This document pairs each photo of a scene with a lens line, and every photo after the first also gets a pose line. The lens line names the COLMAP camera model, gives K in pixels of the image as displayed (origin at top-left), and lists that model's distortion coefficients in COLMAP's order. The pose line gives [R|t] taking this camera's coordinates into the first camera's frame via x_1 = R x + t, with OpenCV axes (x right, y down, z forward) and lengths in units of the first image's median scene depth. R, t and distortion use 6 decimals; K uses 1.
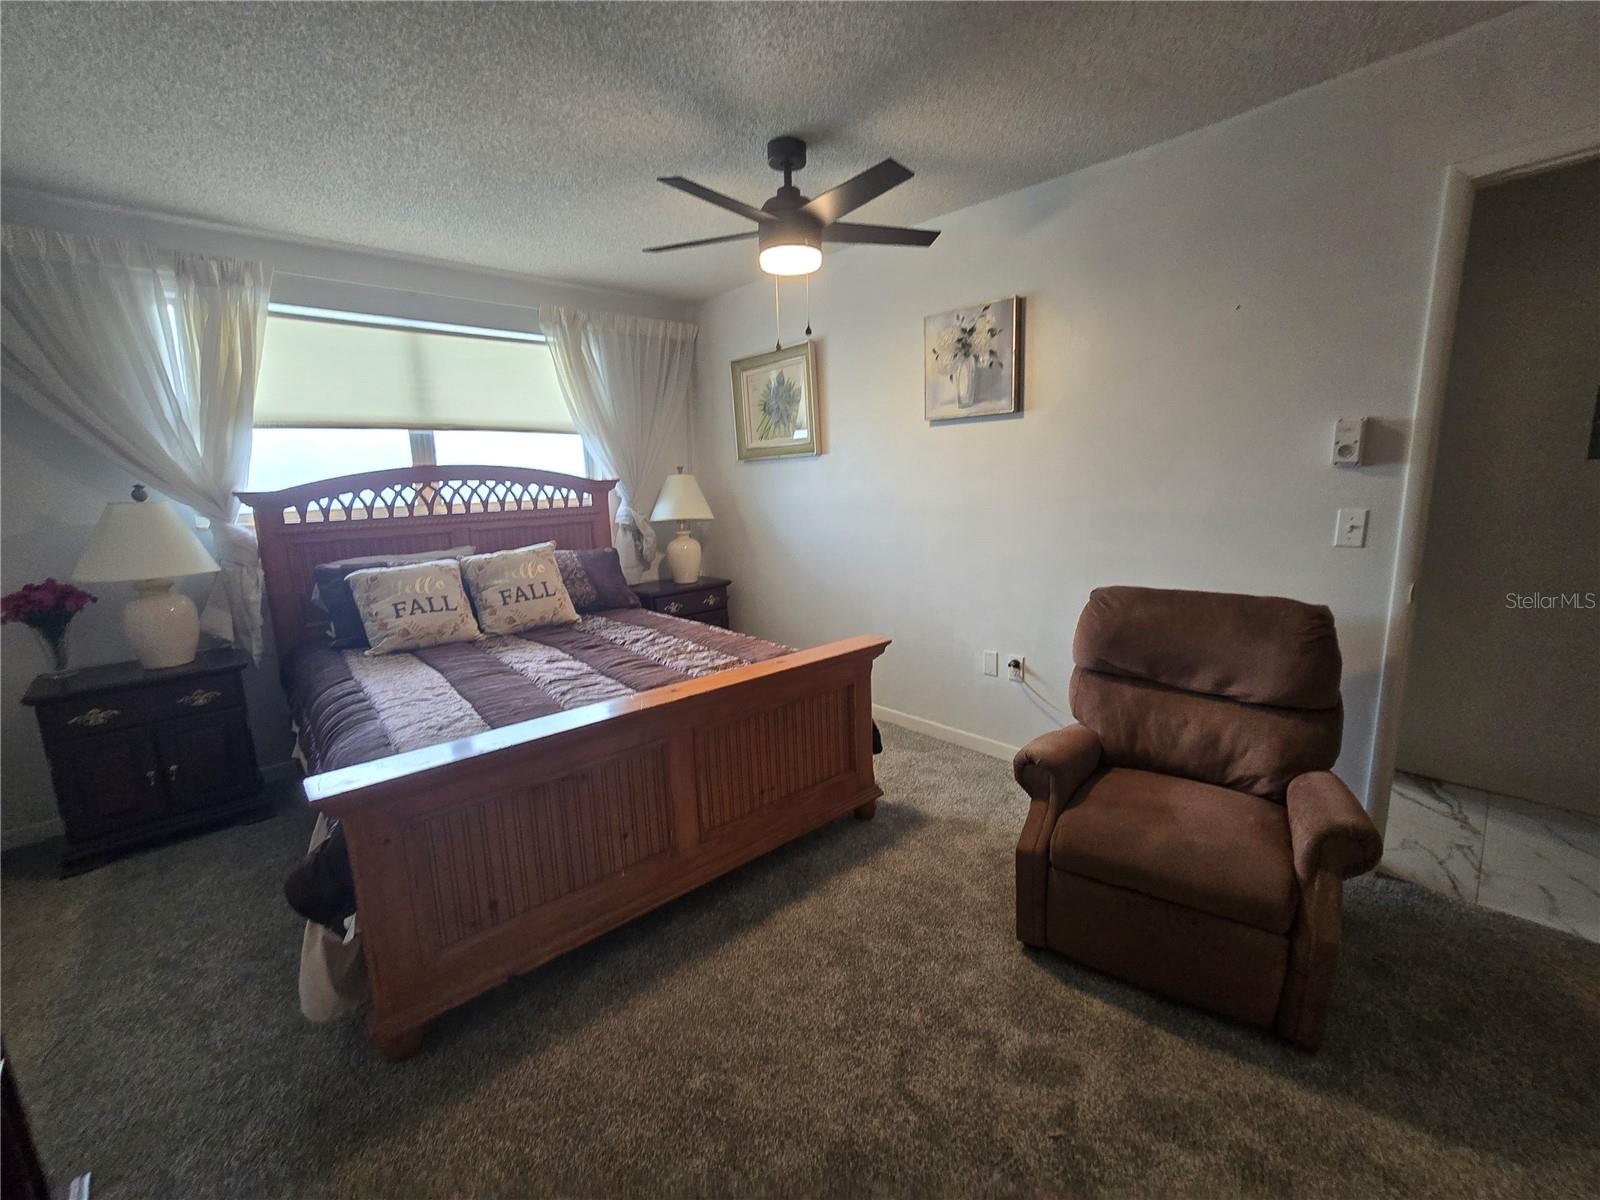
lens RADIAL K [[656.0, 0, 800.0], [0, 656.0, 600.0], [0, 0, 1]] dist [-0.009161, 0.001946]
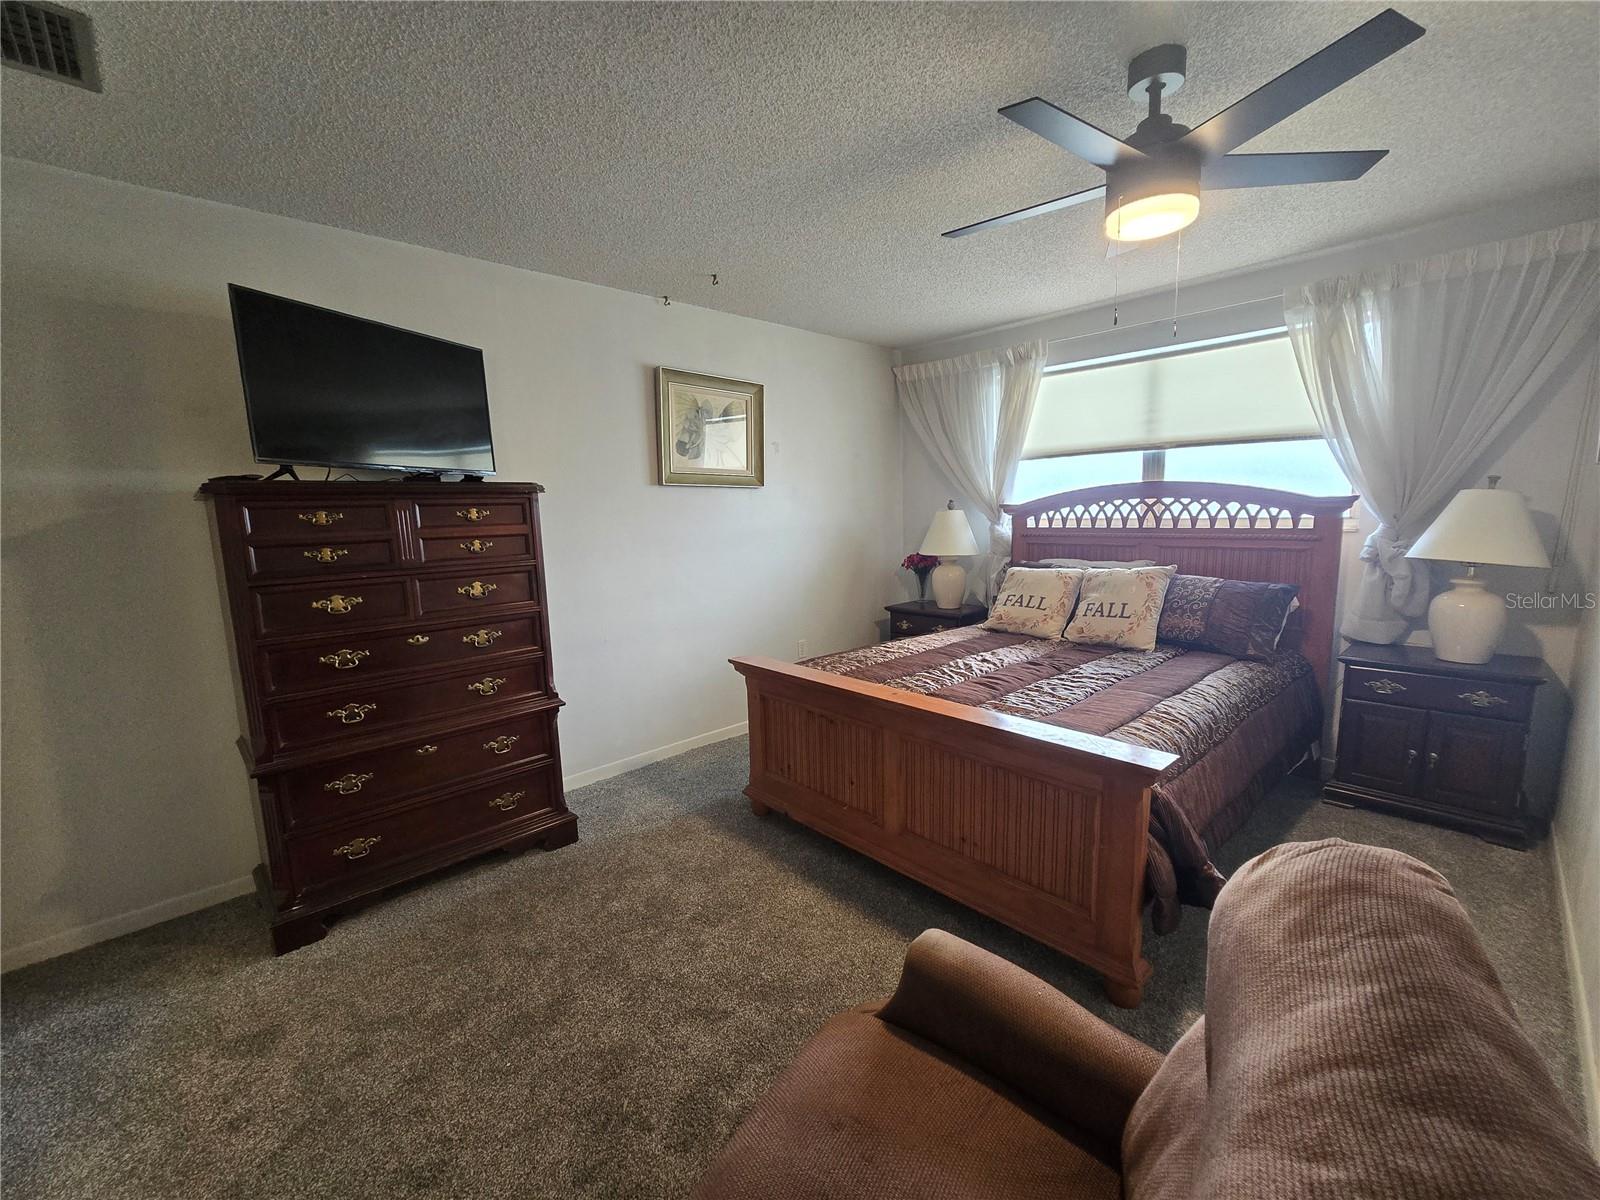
lens RADIAL K [[659.9, 0, 805.8], [0, 659.9, 604.0], [0, 0, 1]] dist [-0.003517, 0.000004]
pose [[0.020571, 0.176987, -0.983998, 0.678829], [-0.158030, 0.972410, 0.171598, -0.141302], [0.987220, 0.151971, 0.047973, 0.551251]]
